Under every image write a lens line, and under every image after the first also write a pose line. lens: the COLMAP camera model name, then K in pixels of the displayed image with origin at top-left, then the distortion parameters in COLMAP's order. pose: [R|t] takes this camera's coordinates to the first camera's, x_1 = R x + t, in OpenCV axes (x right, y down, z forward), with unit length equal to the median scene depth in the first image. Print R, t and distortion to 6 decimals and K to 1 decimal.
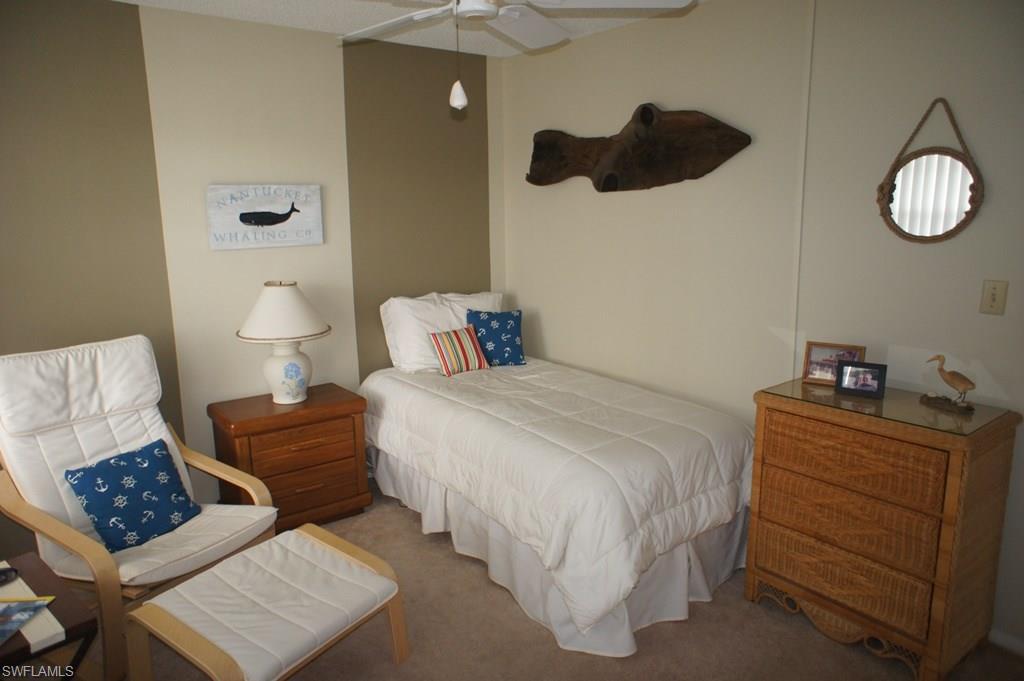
lens RADIAL K [[693.8, 0, 512.0], [0, 693.8, 340.5], [0, 0, 1]] dist [-0.055217, 0.089169]
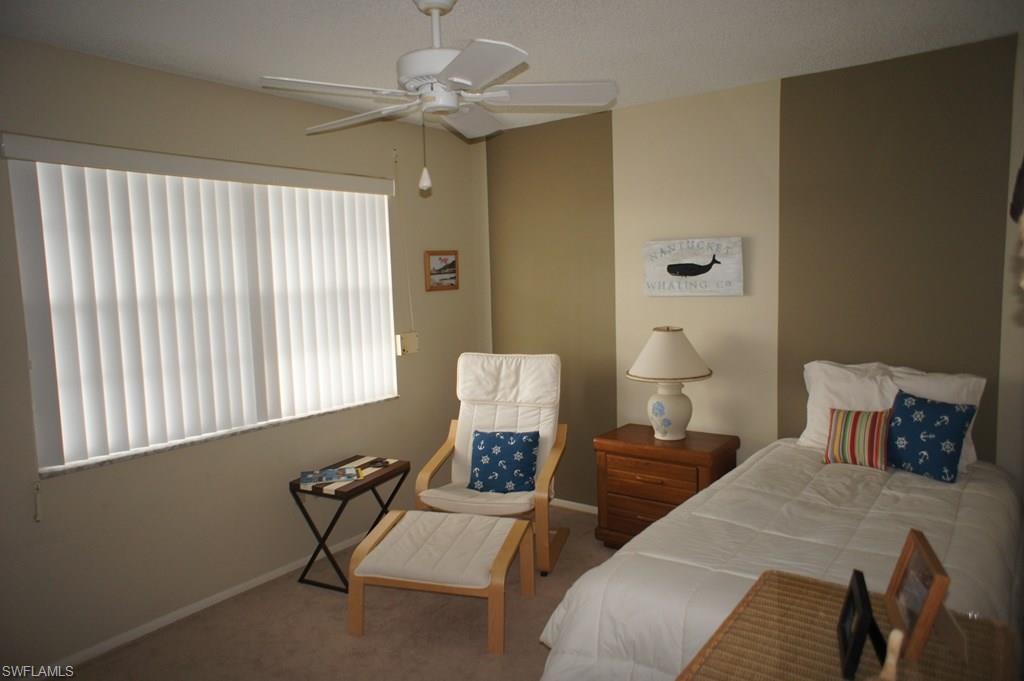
lens RADIAL K [[693.8, 0, 512.0], [0, 693.8, 340.5], [0, 0, 1]] dist [-0.055217, 0.089169]
pose [[0.272876, 0.105161, -0.956284, 0.642043], [-0.160228, 0.985093, 0.062608, -0.092675], [0.948613, 0.136139, 0.285658, 0.449074]]
